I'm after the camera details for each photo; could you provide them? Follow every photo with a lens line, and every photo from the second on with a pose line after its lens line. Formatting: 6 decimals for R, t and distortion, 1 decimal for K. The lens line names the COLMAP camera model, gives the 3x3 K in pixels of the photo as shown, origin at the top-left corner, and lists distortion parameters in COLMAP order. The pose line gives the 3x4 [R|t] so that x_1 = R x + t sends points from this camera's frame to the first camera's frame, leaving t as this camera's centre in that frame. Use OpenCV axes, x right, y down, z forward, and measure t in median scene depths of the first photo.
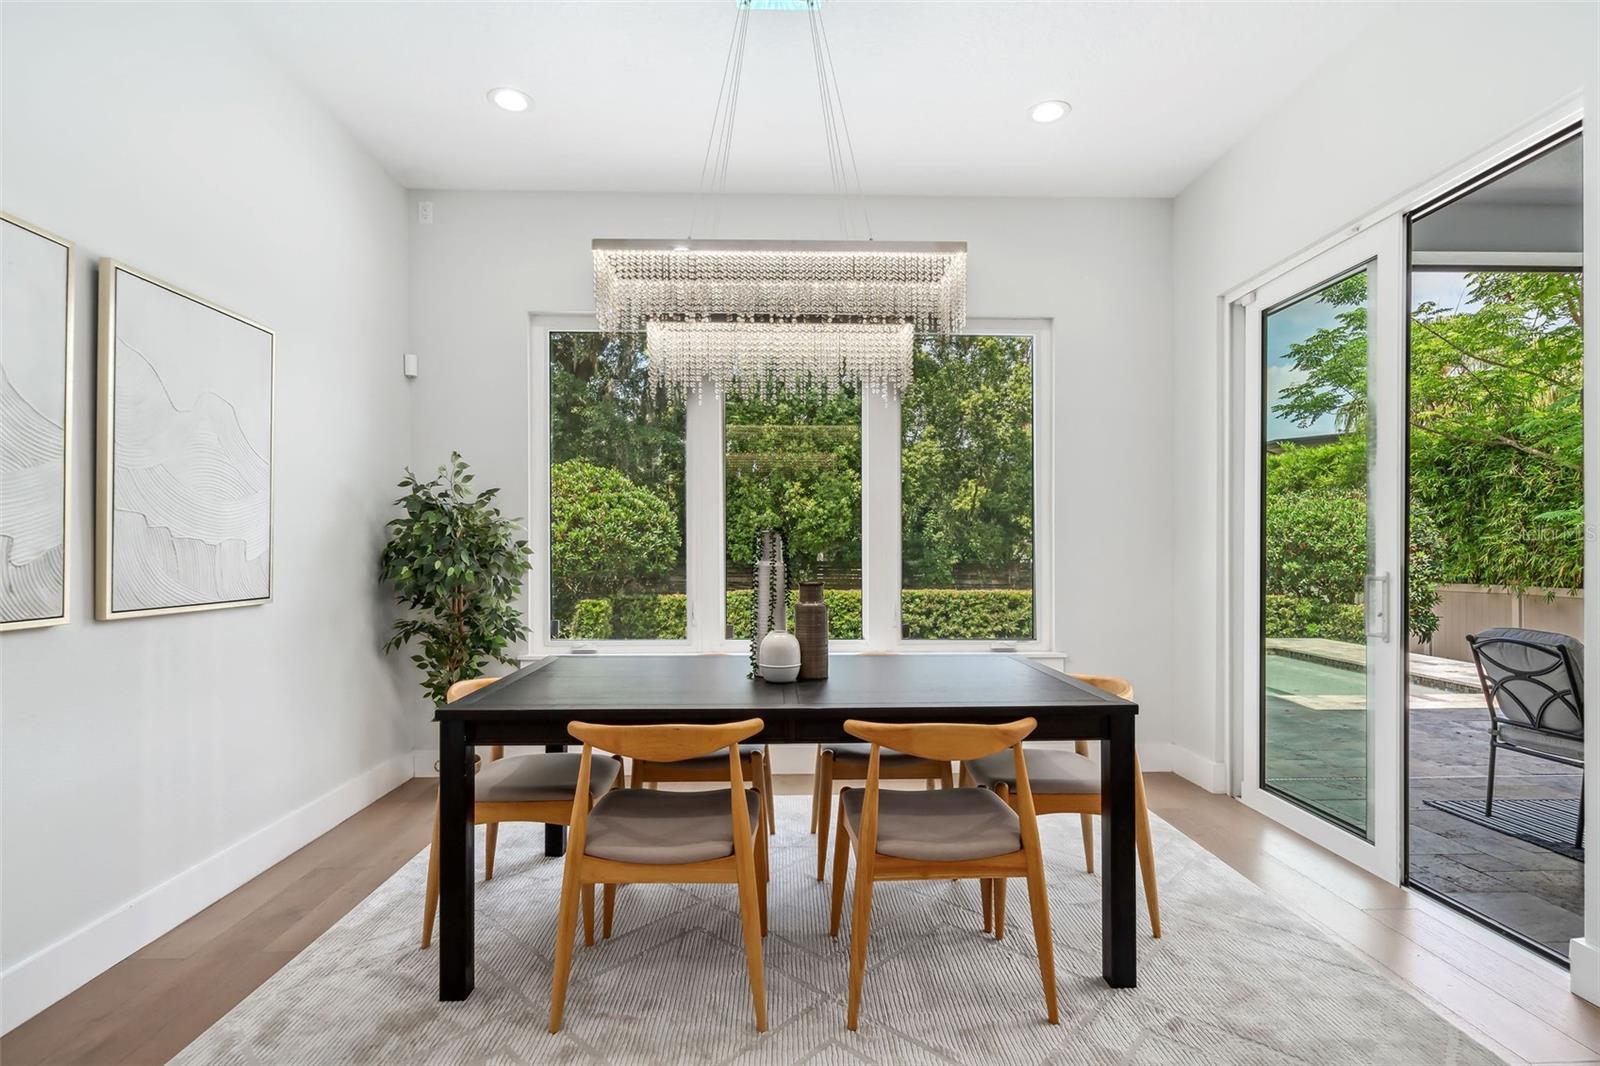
lens RADIAL K [[824.1, 0, 794.9], [0, 824.1, 544.9], [0, 0, 1]] dist [0.002565, 0.000241]
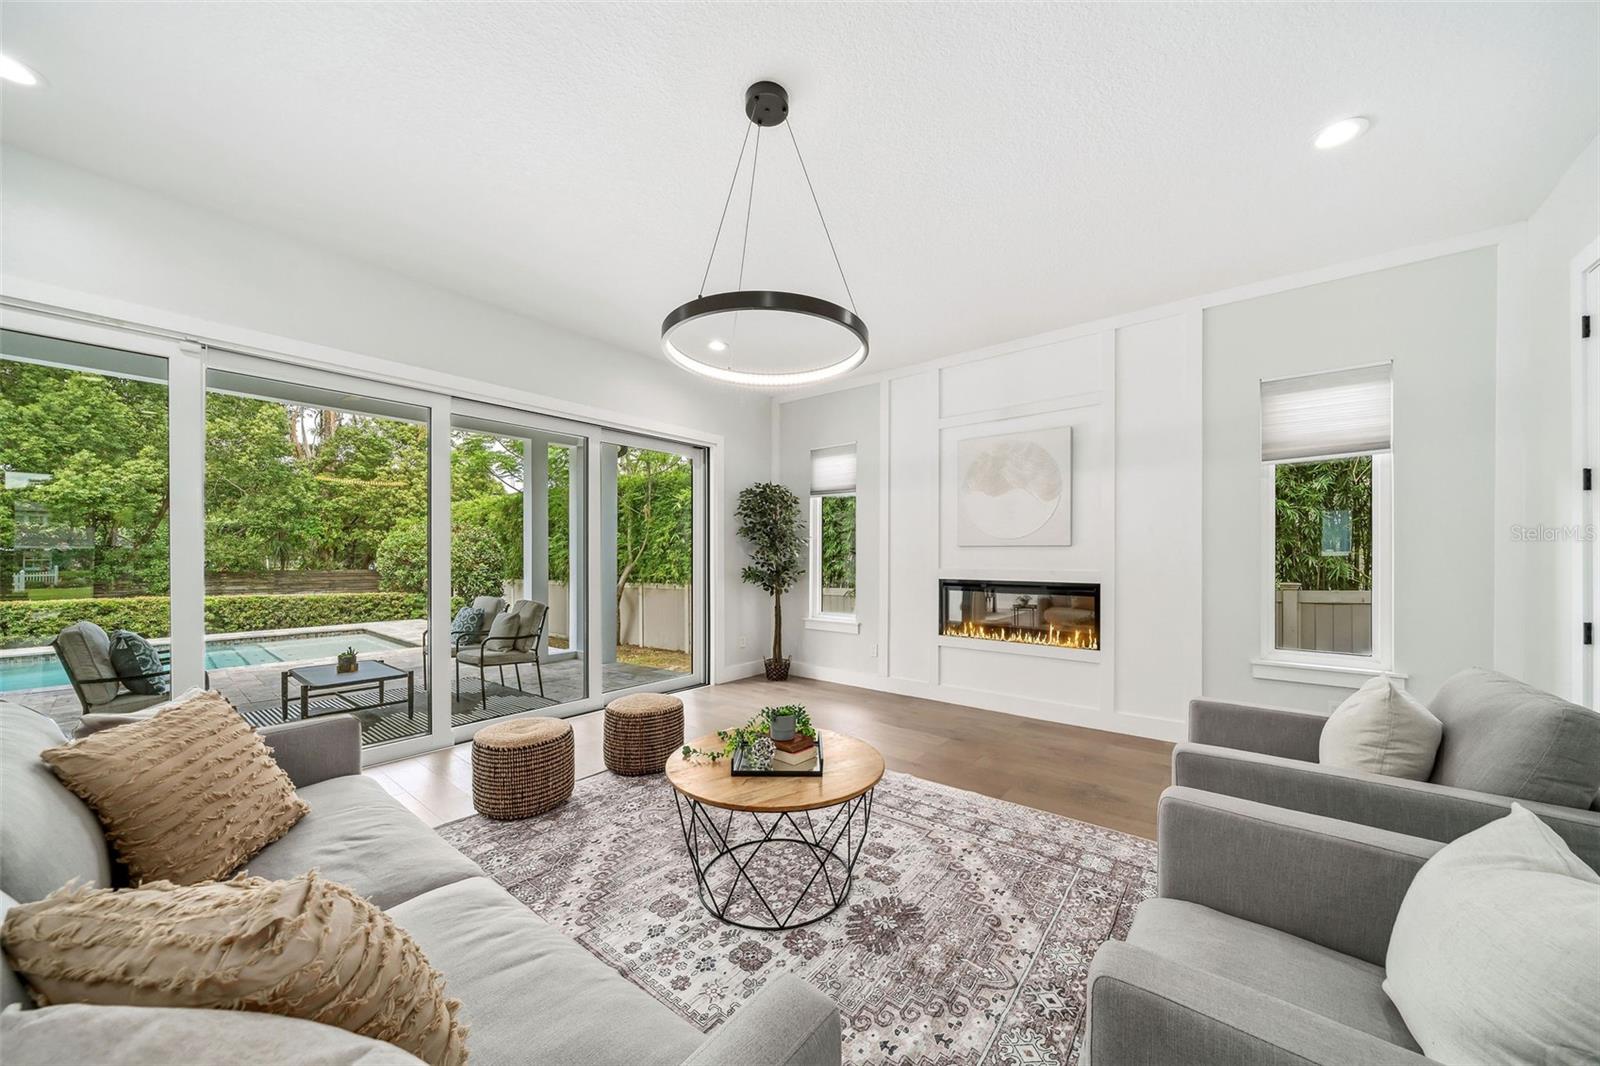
lens RADIAL K [[555.2, 0, 802.0], [0, 555.2, 561.2], [0, 0, 1]] dist [-0.007079, -0.000120]
pose [[0.644250, -0.003503, 0.764807, 0.297538], [-0.006004, 0.999936, 0.009637, -0.009493], [-0.764792, -0.010800, 0.644187, -0.218222]]
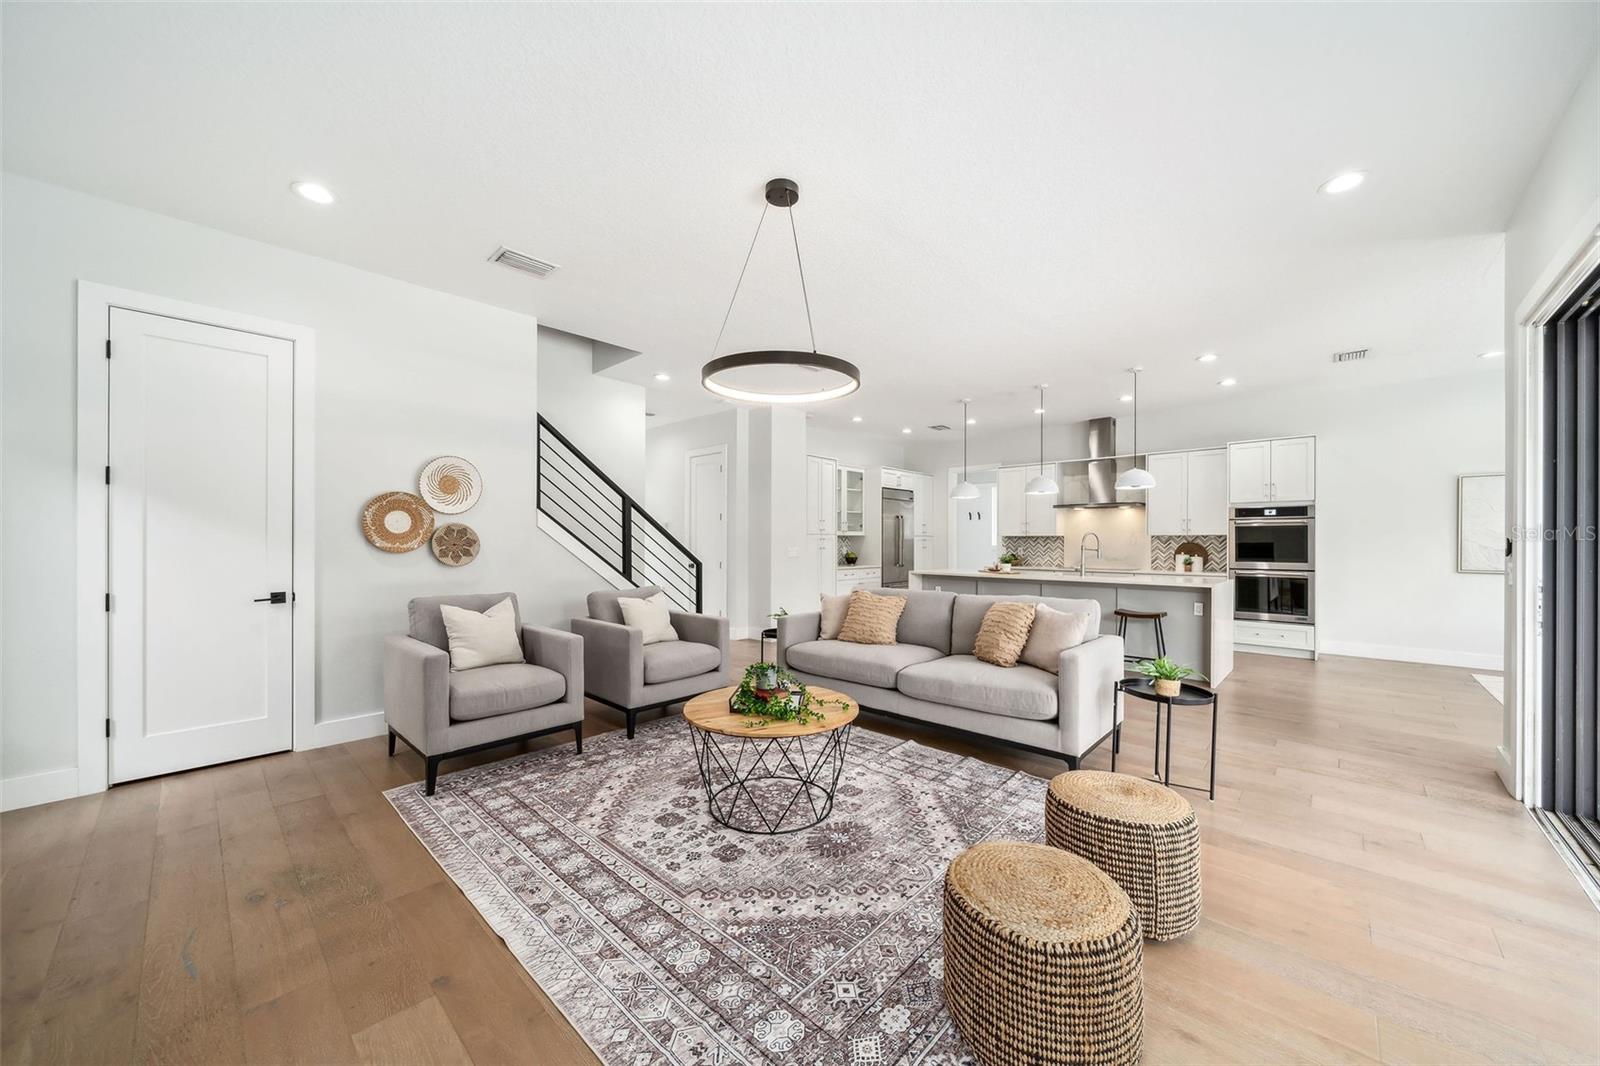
lens RADIAL K [[583.7, 0, 796.2], [0, 583.7, 539.2], [0, 0, 1]] dist [-0.003692, 0.000056]
pose [[-0.708248, -0.003280, -0.705956, 0.581993], [0.001422, 0.999981, -0.006072, -0.009051], [0.705962, -0.005304, -0.708230, 0.070626]]
